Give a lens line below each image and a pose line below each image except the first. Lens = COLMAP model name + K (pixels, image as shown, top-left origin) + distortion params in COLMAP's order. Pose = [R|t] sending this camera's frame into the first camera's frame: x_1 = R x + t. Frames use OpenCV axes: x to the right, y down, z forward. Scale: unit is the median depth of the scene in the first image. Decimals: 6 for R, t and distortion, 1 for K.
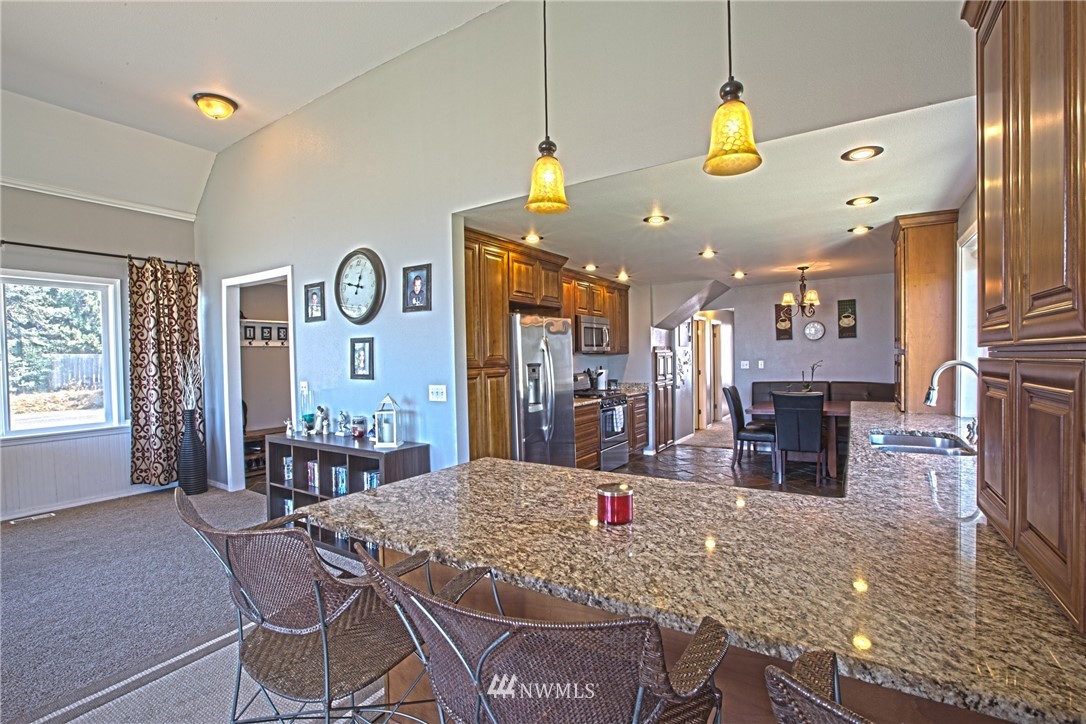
lens RADIAL K [[498.8, 0, 547.2], [0, 498.8, 367.7], [0, 0, 1]] dist [-0.054569, 0.016792]
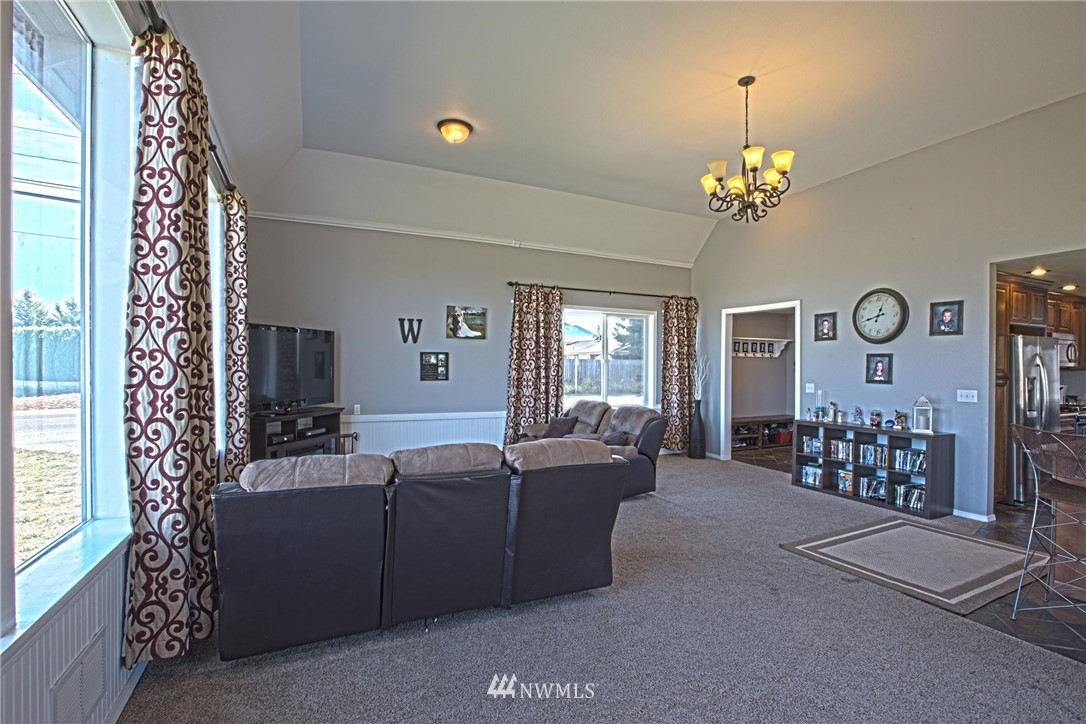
lens RADIAL K [[498.8, 0, 547.2], [0, 498.8, 367.7], [0, 0, 1]] dist [-0.054569, 0.016792]
pose [[0.843816, 0.026044, -0.536000, -0.436635], [-0.034532, 0.999387, -0.005804, 0.019212], [0.535520, 0.023406, 0.844198, -0.650212]]
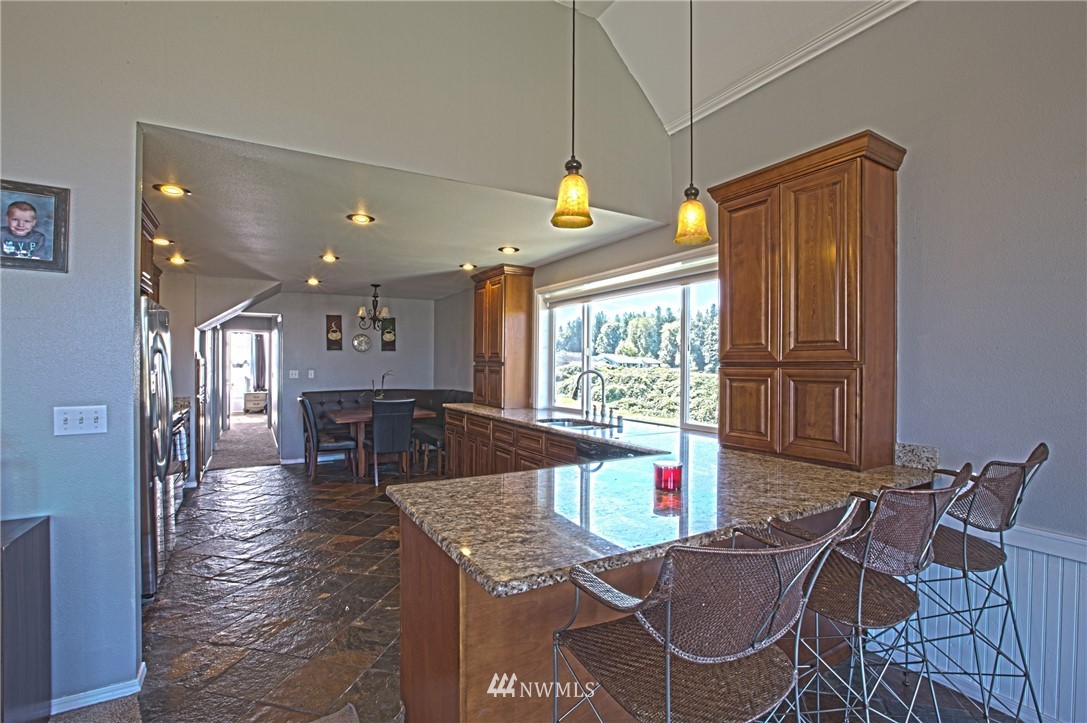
lens RADIAL K [[499.2, 0, 547.7], [0, 499.2, 367.2], [0, 0, 1]] dist [-0.054569, 0.016792]
pose [[0.450652, 0.014213, 0.892587, -0.427379], [0.008012, 0.999769, -0.019965, 0.005395], [-0.892664, 0.016149, 0.450434, 0.252507]]
